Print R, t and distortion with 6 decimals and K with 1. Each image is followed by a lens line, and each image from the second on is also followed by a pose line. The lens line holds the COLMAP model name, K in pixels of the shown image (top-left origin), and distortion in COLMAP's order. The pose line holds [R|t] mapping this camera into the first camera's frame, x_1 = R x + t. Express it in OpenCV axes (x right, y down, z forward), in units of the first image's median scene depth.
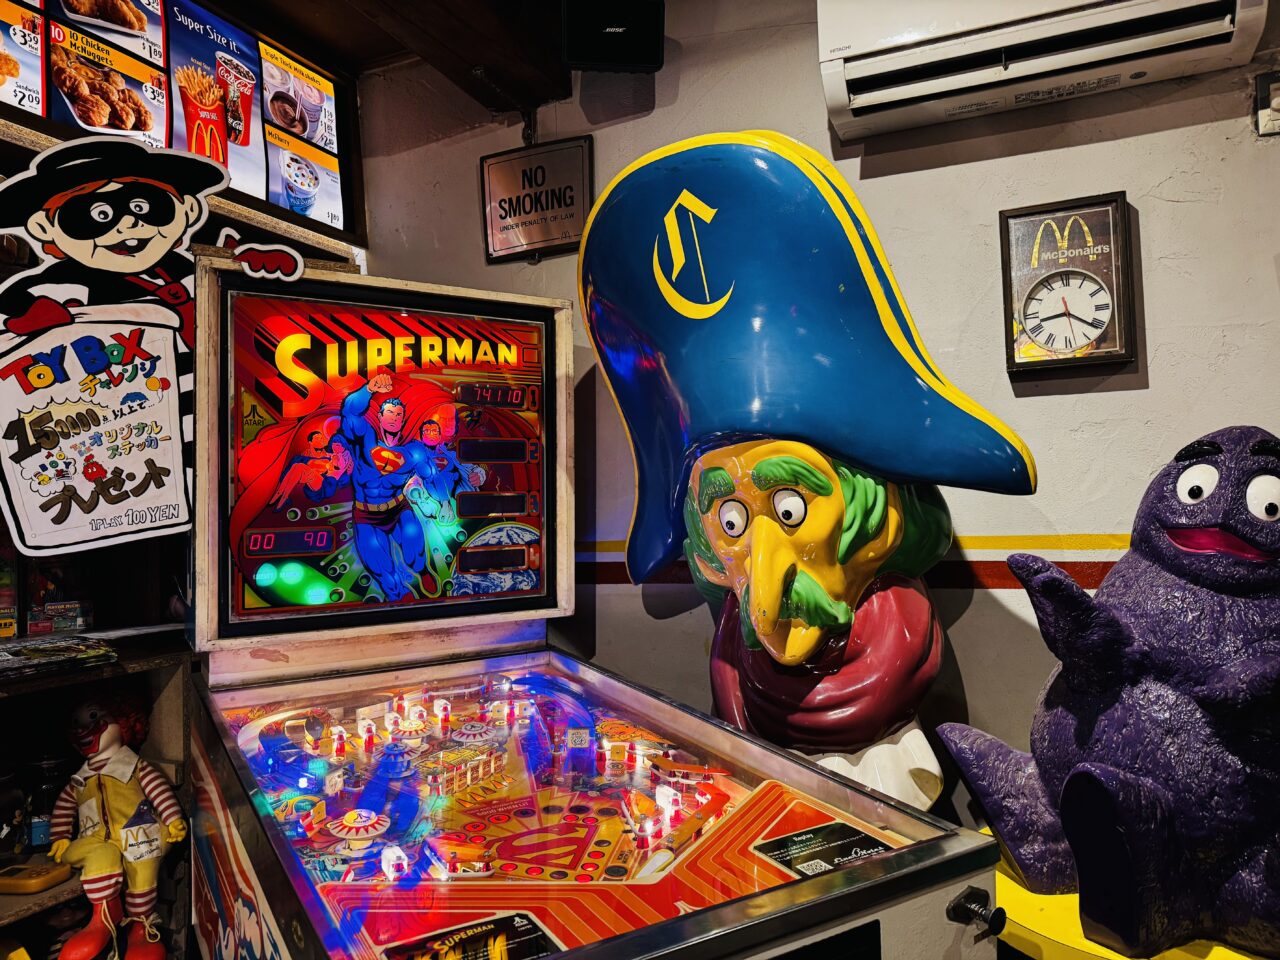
lens RADIAL K [[942.6, 0, 640.9], [0, 942.6, 479.0], [0, 0, 1]] dist [0.055485, -0.066766]
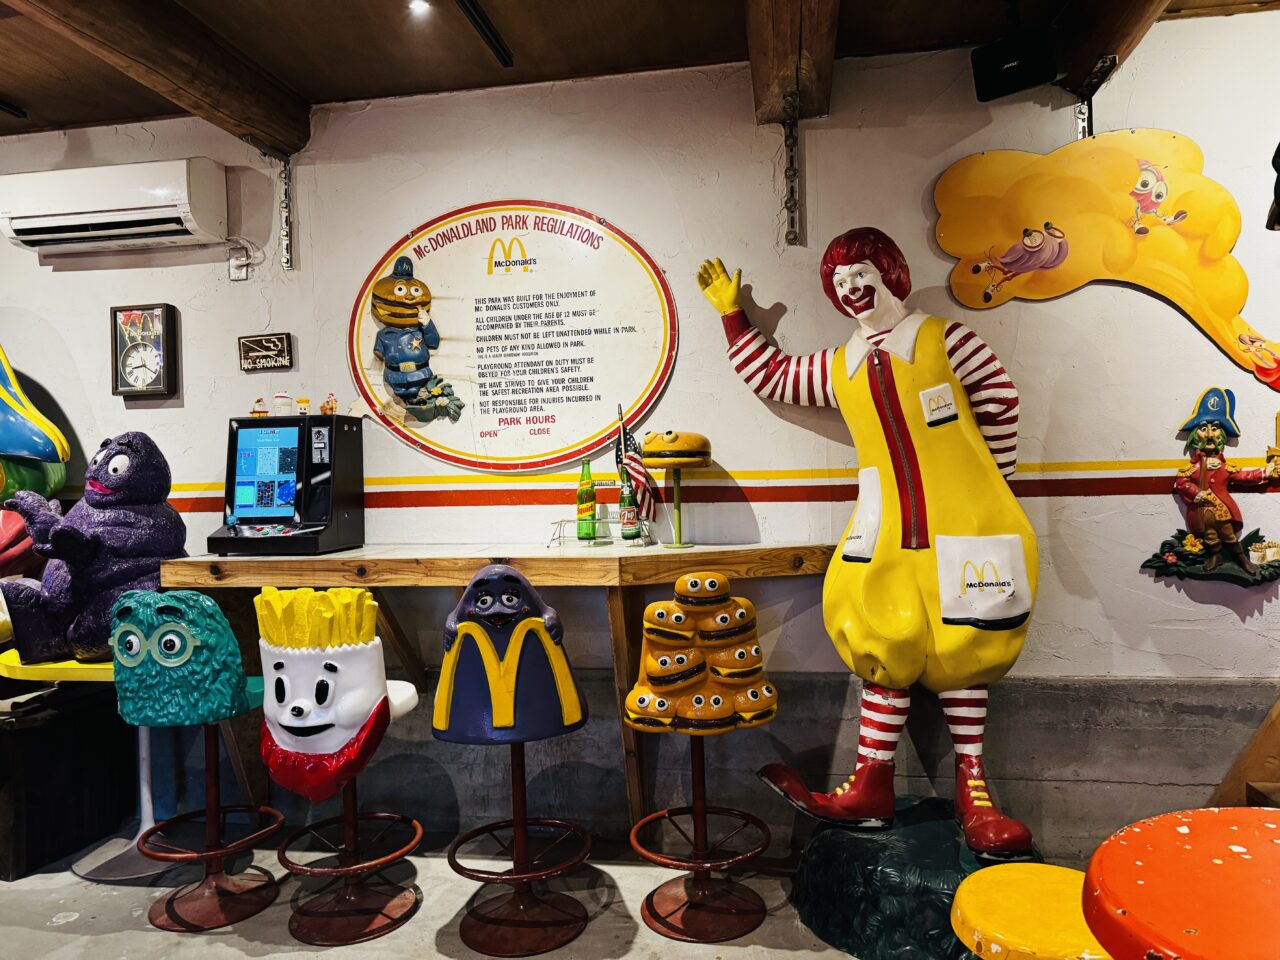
lens RADIAL K [[942.6, 0, 641.4], [0, 942.6, 479.8], [0, 0, 1]] dist [0.055485, -0.066766]
pose [[0.966216, -0.011104, 0.257493, 0.901113], [0.000125, 0.999092, 0.042616, -0.029601], [-0.257732, -0.041144, 0.965340, -1.054773]]
